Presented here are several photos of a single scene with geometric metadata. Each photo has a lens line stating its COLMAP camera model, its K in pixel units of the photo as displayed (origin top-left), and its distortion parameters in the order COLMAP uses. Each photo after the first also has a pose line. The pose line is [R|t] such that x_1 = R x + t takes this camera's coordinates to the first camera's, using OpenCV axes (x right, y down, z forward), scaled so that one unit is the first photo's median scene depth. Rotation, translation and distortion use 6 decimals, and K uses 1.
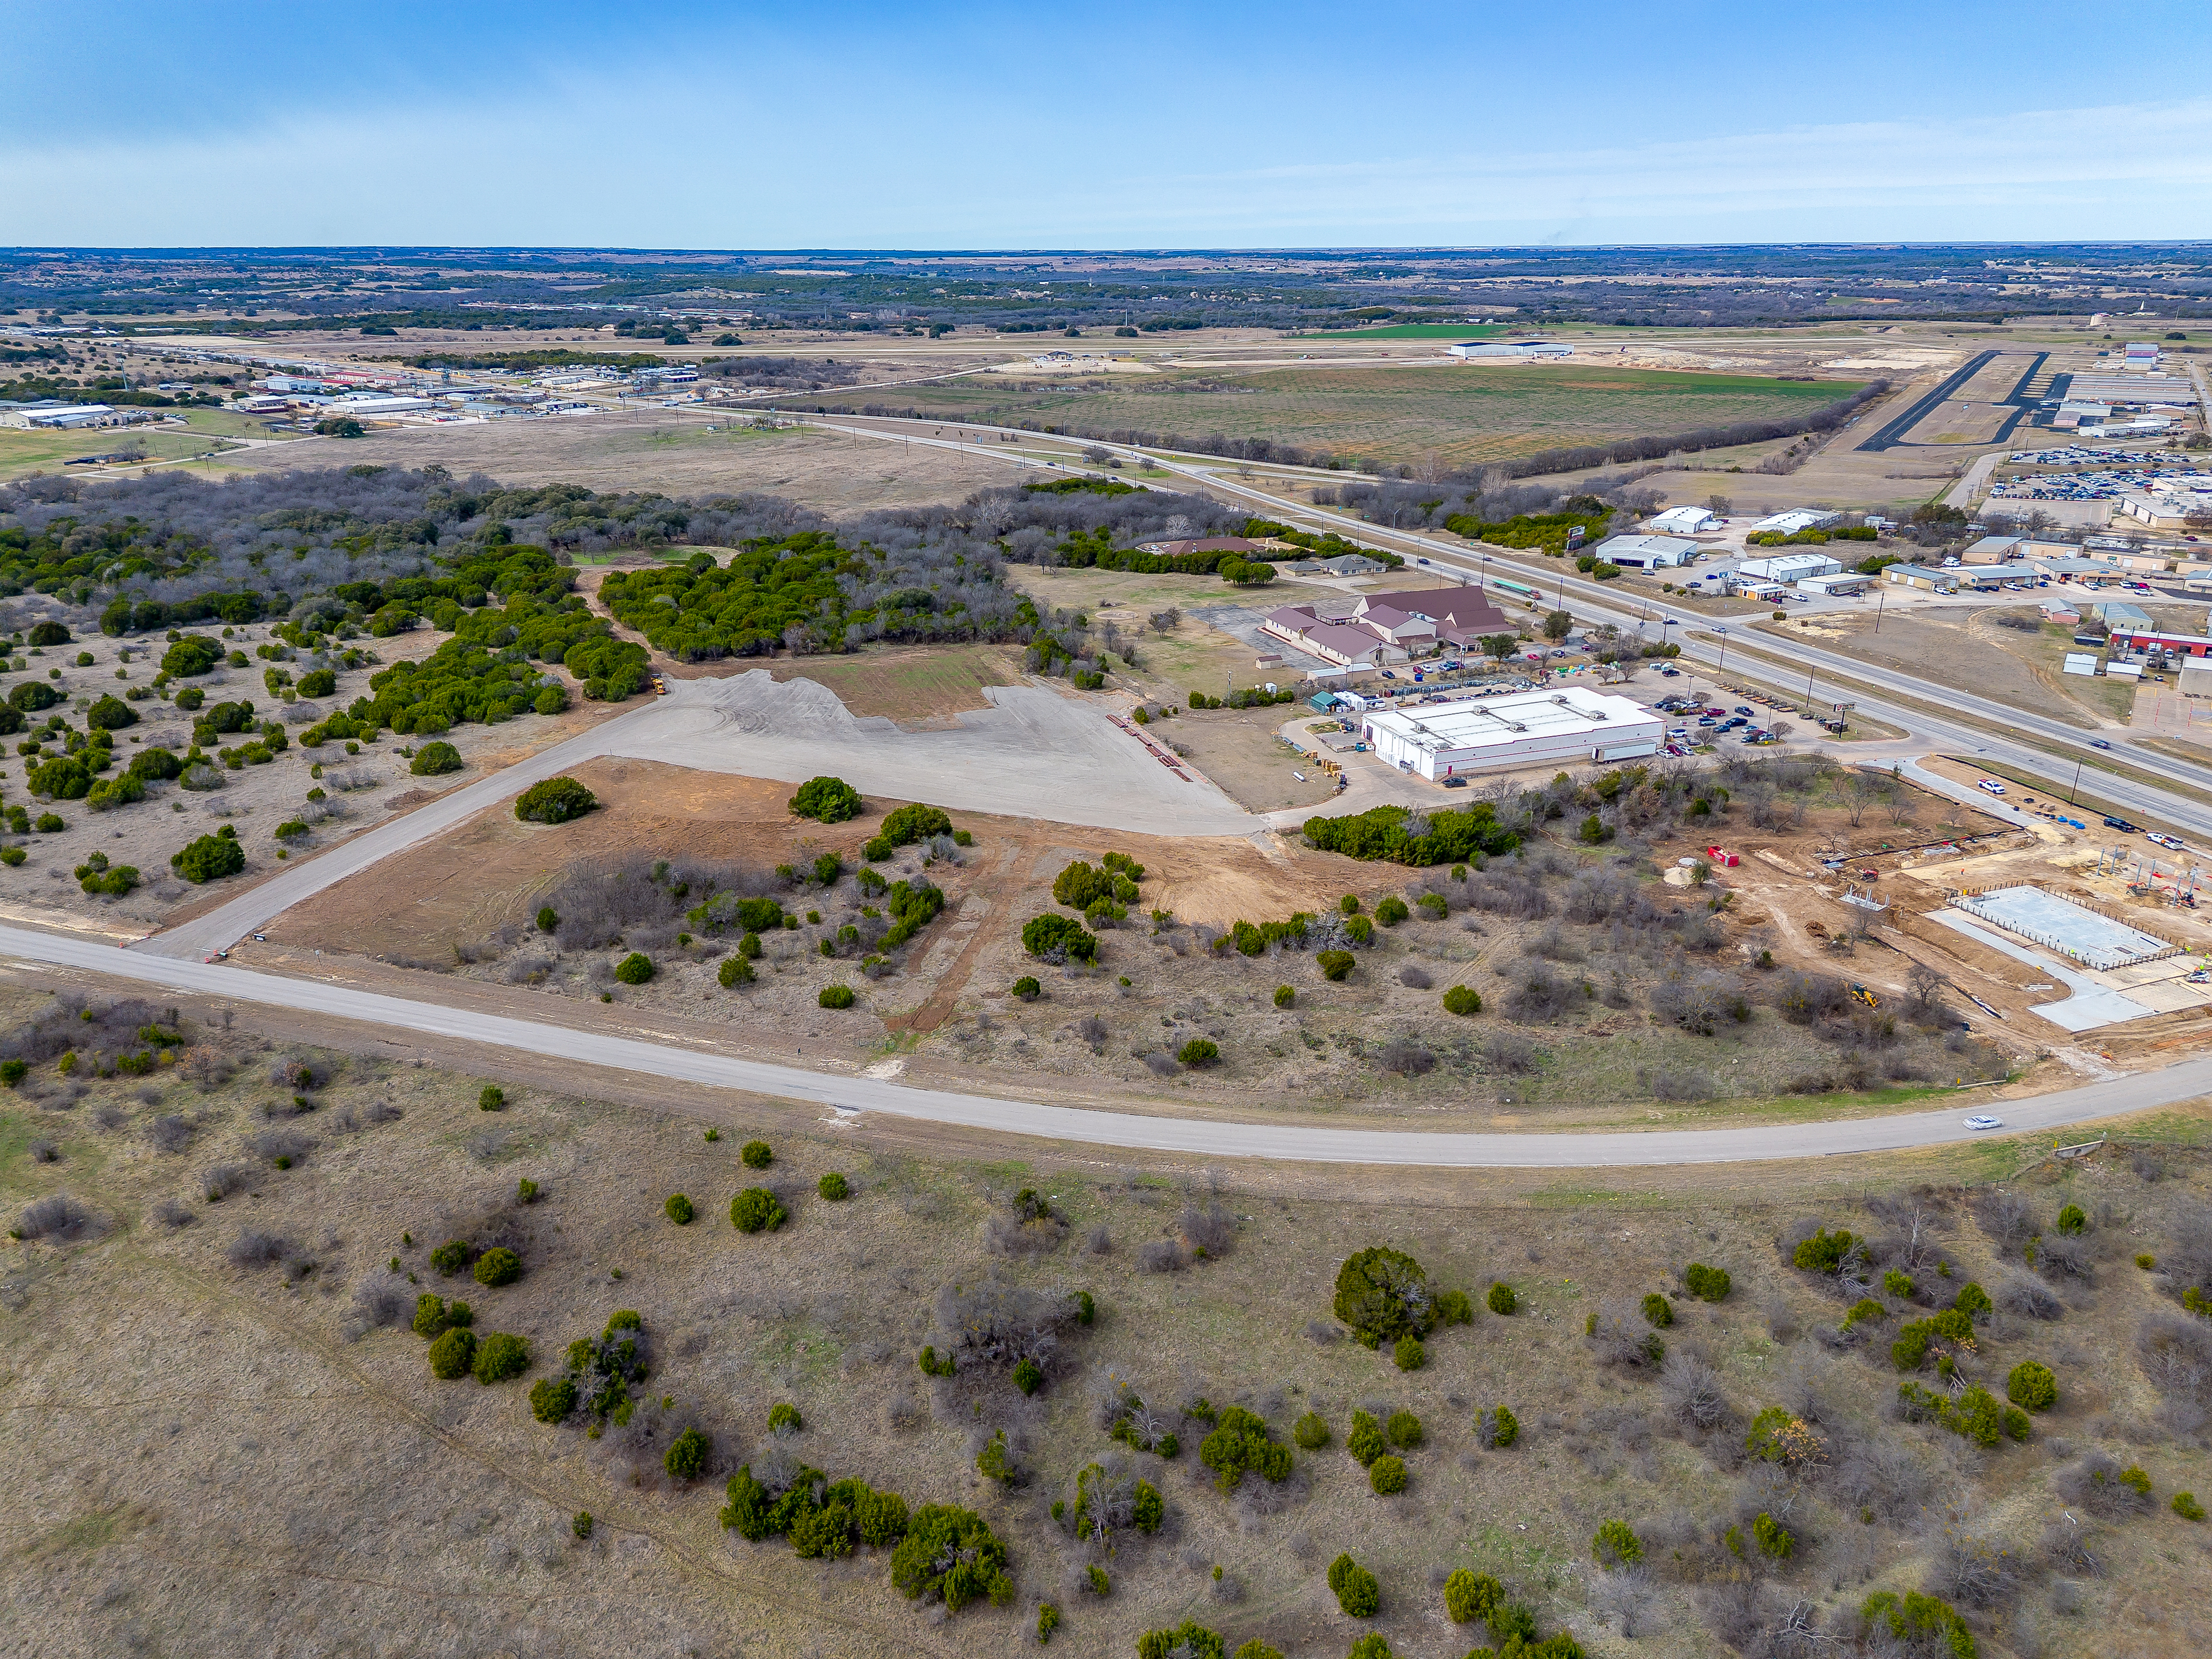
lens RADIAL K [[1540.4, 0, 1103.6], [0, 1540.4, 874.6], [0, 0, 1]] dist [0.068817, -0.064832]
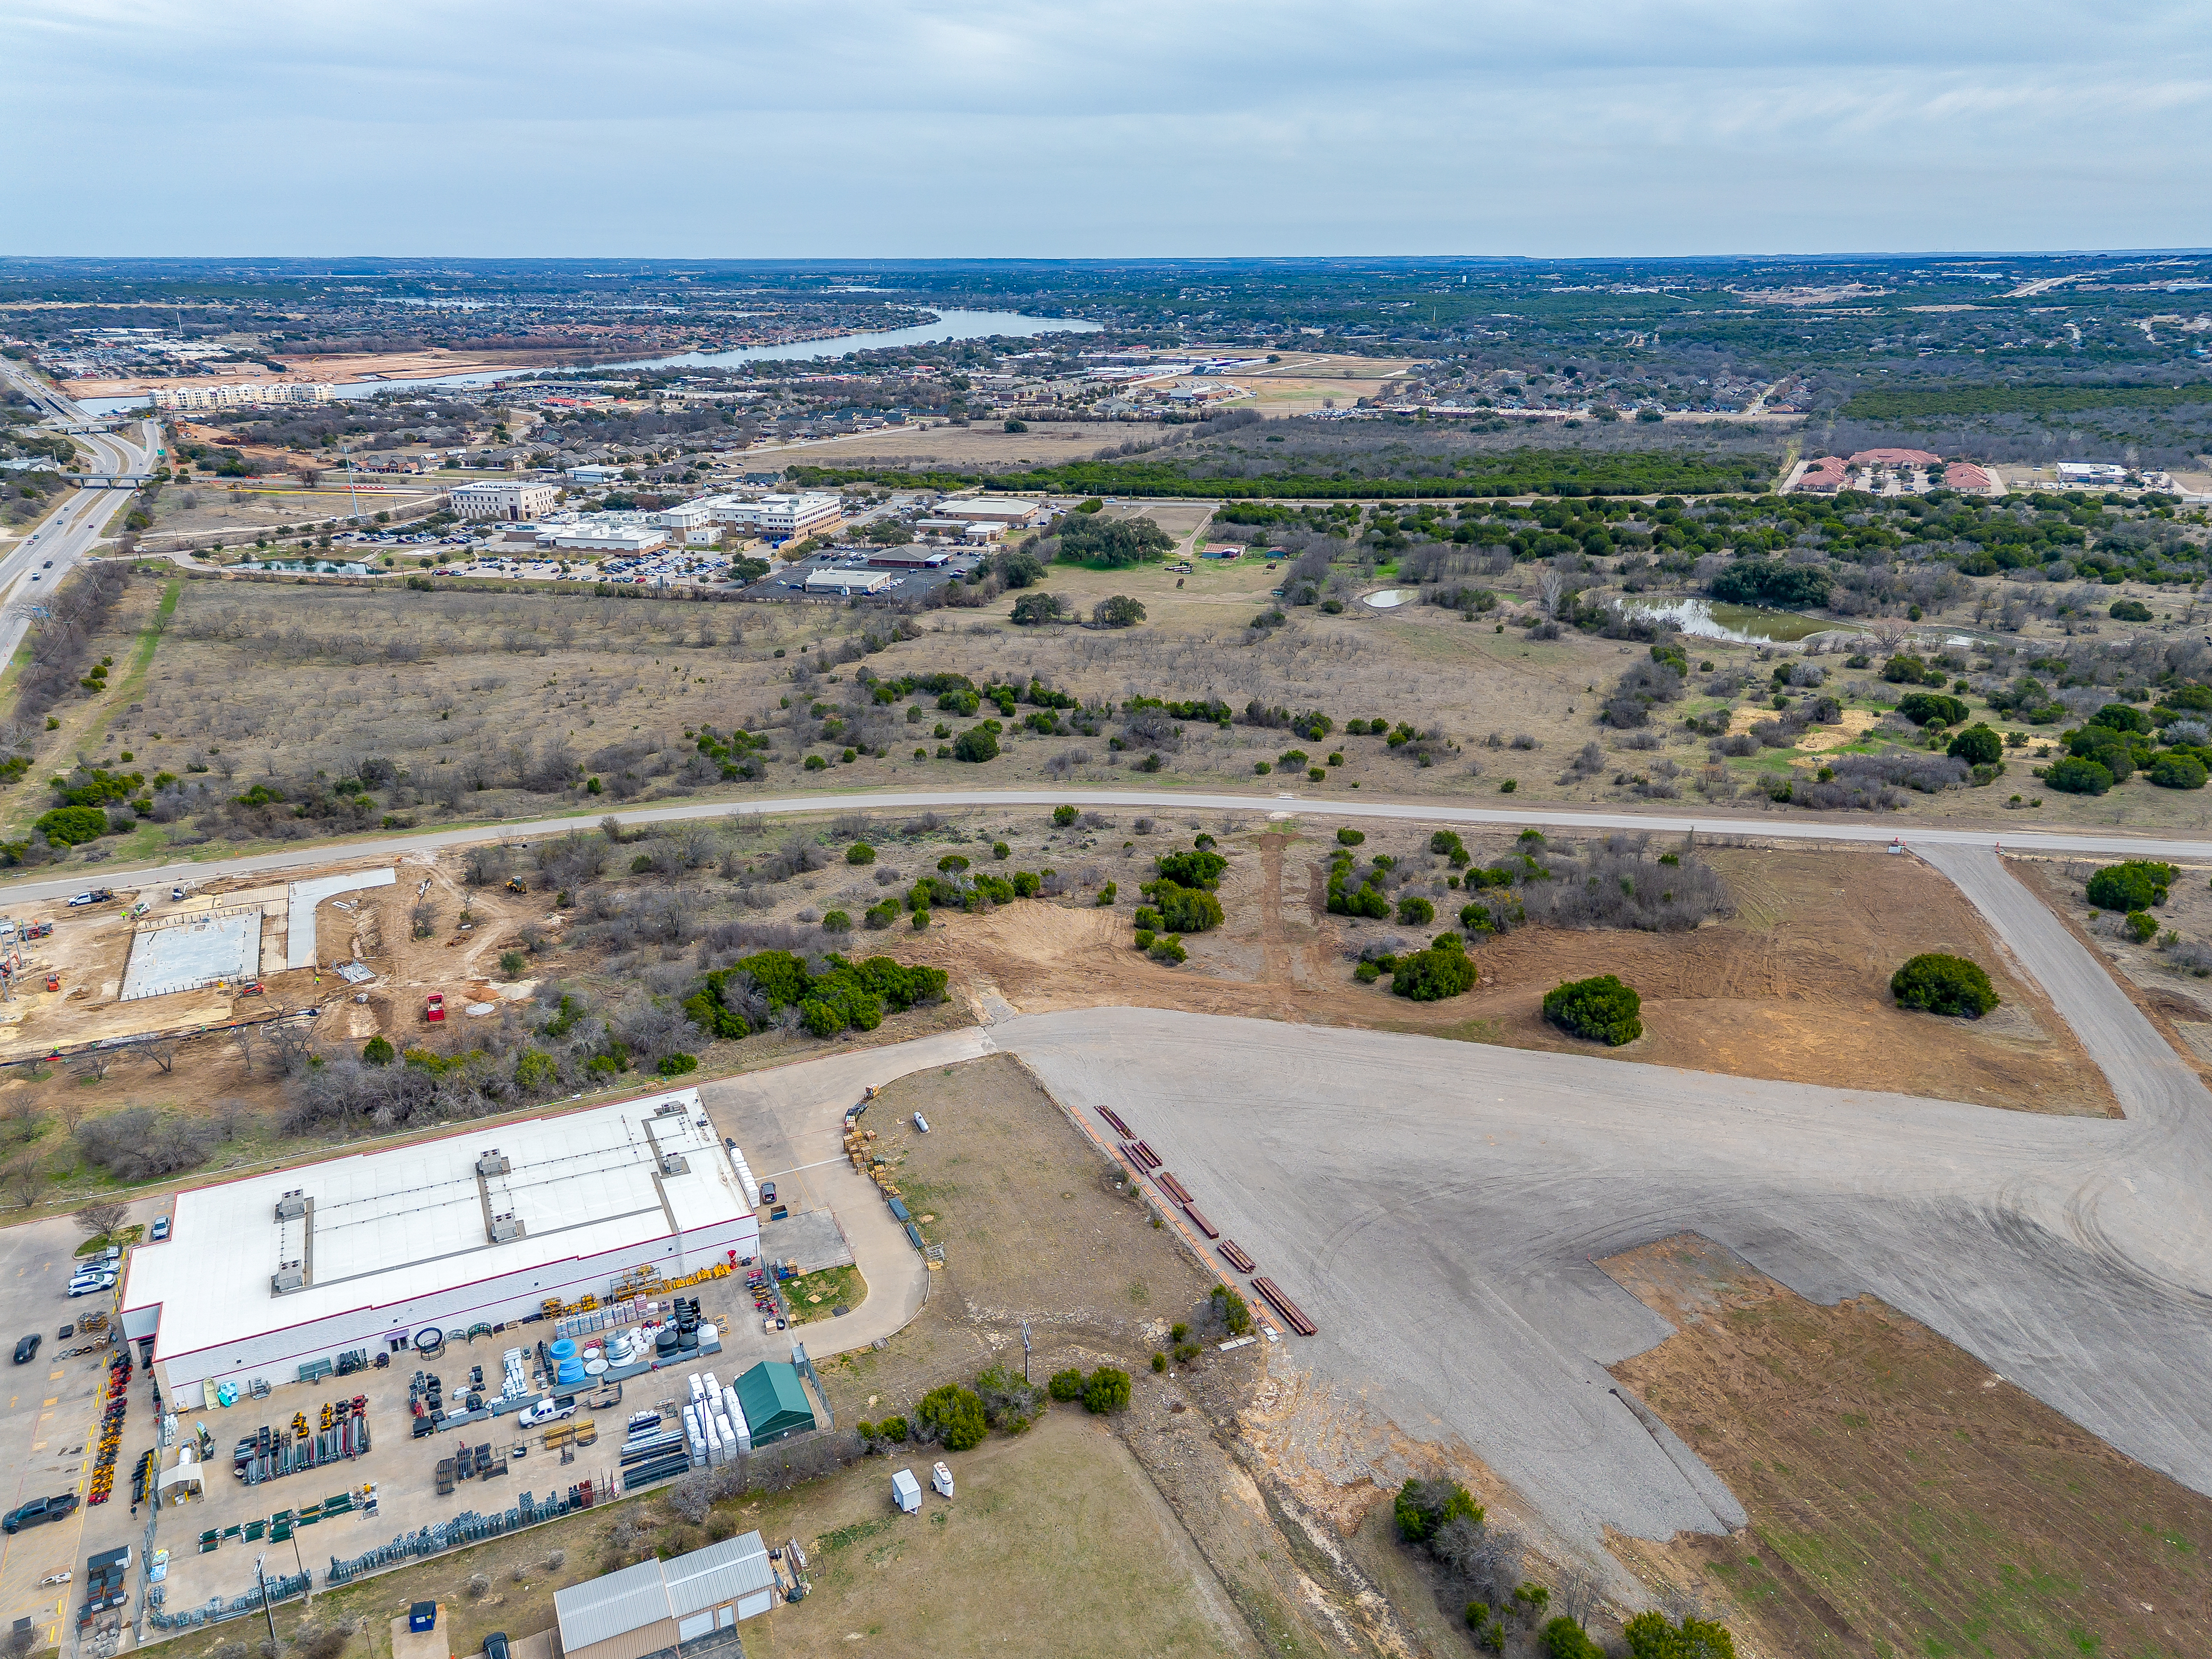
lens RADIAL K [[1570.6, 0, 1103.8], [0, 1570.6, 819.4], [0, 0, 1]] dist [0.076033, -0.078307]
pose [[-0.995005, 0.043150, -0.090014, 0.115913], [-0.027755, 0.746593, 0.664701, -0.620224], [0.095886, 0.663880, -0.741667, 1.518261]]
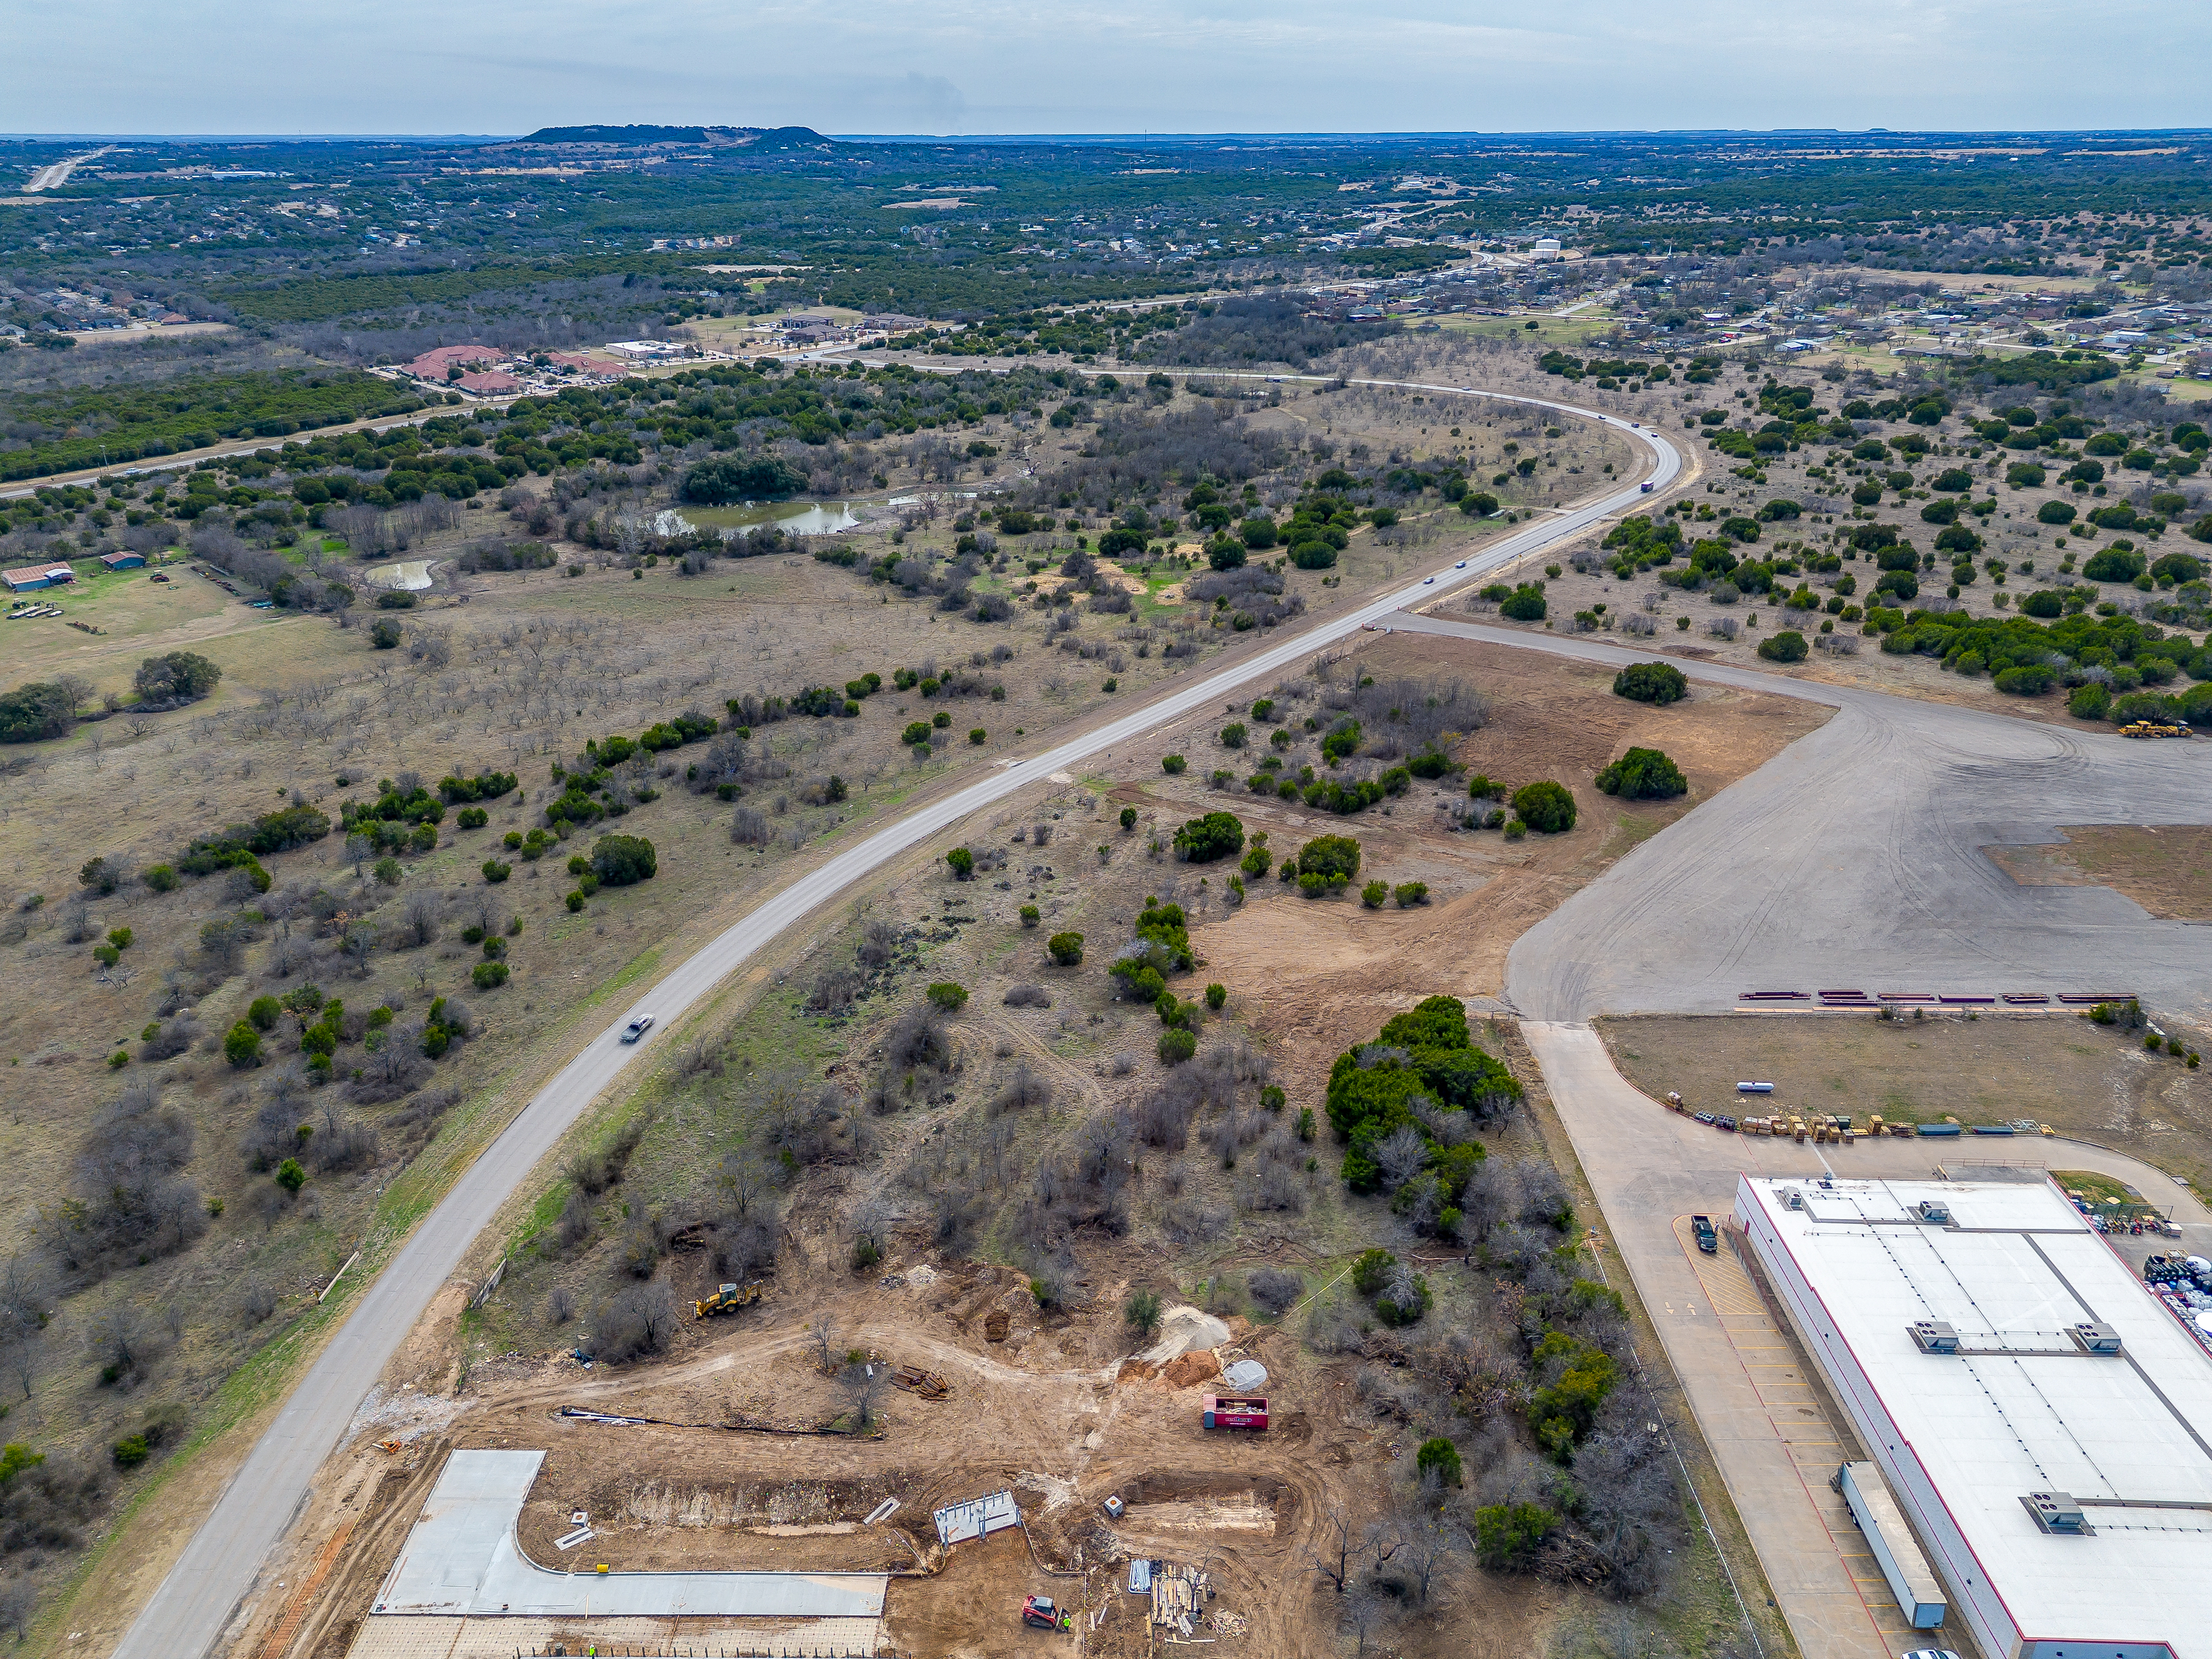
lens RADIAL K [[1577.8, 0, 1104.3], [0, 1577.8, 836.3], [0, 0, 1]] dist [0.073446, -0.072435]
pose [[-0.350593, 0.383774, -0.854284, 0.743360], [-0.348959, 0.792963, 0.499437, -0.380176], [0.869087, 0.473209, -0.144086, 0.910205]]
